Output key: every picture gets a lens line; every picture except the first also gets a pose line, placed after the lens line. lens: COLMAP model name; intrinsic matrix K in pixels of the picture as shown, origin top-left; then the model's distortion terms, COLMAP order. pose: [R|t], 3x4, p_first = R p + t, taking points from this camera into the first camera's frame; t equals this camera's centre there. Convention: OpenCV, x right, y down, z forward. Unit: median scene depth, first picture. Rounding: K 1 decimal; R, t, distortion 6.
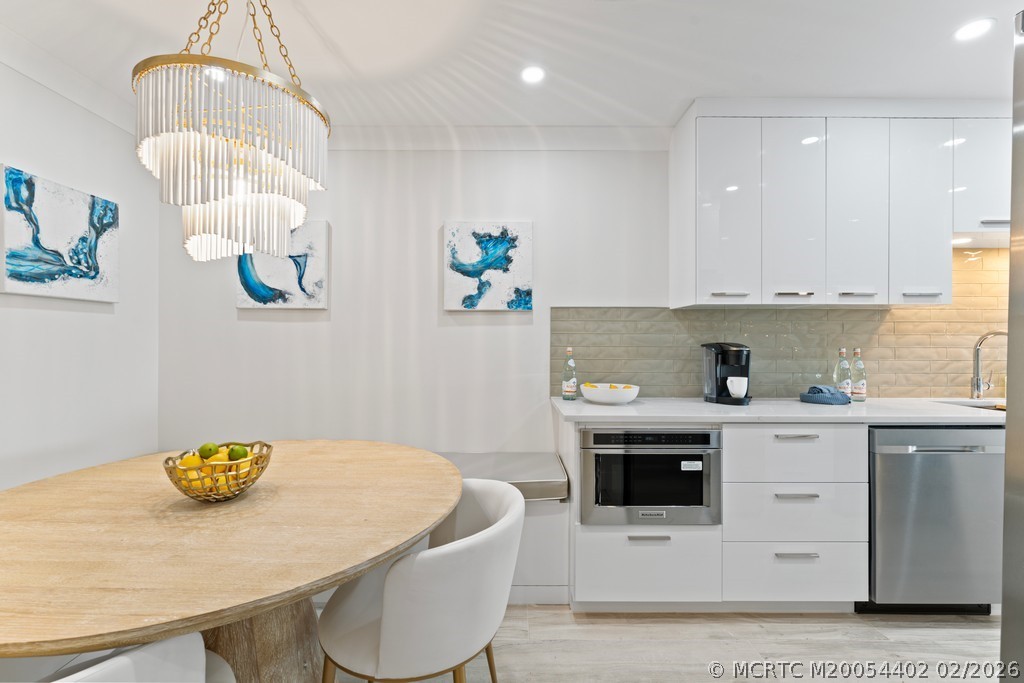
lens RADIAL K [[439.9, 0, 504.9], [0, 439.9, 347.5], [0, 0, 1]] dist [-0.001812, -0.001264]
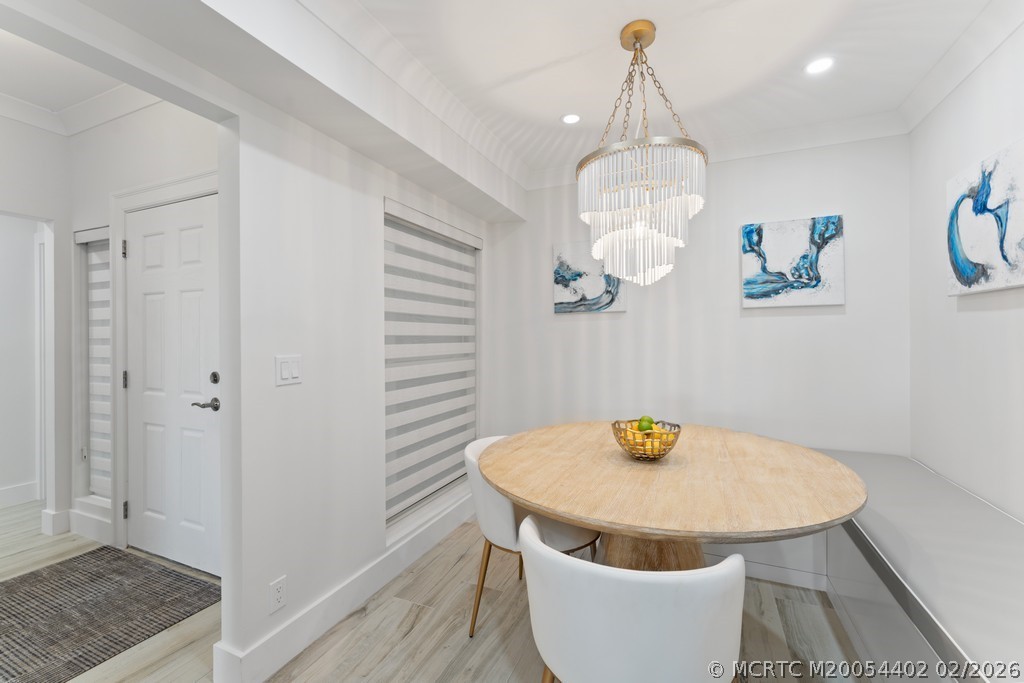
lens RADIAL K [[419.9, 0, 512.5], [0, 419.9, 339.1], [0, 0, 1]] dist [-0.000606, -0.000028]
pose [[-0.389244, 0.003560, -0.921128, 0.449752], [-0.004148, 0.999976, 0.005618, -0.018473], [0.921125, 0.006008, -0.389220, 0.705725]]
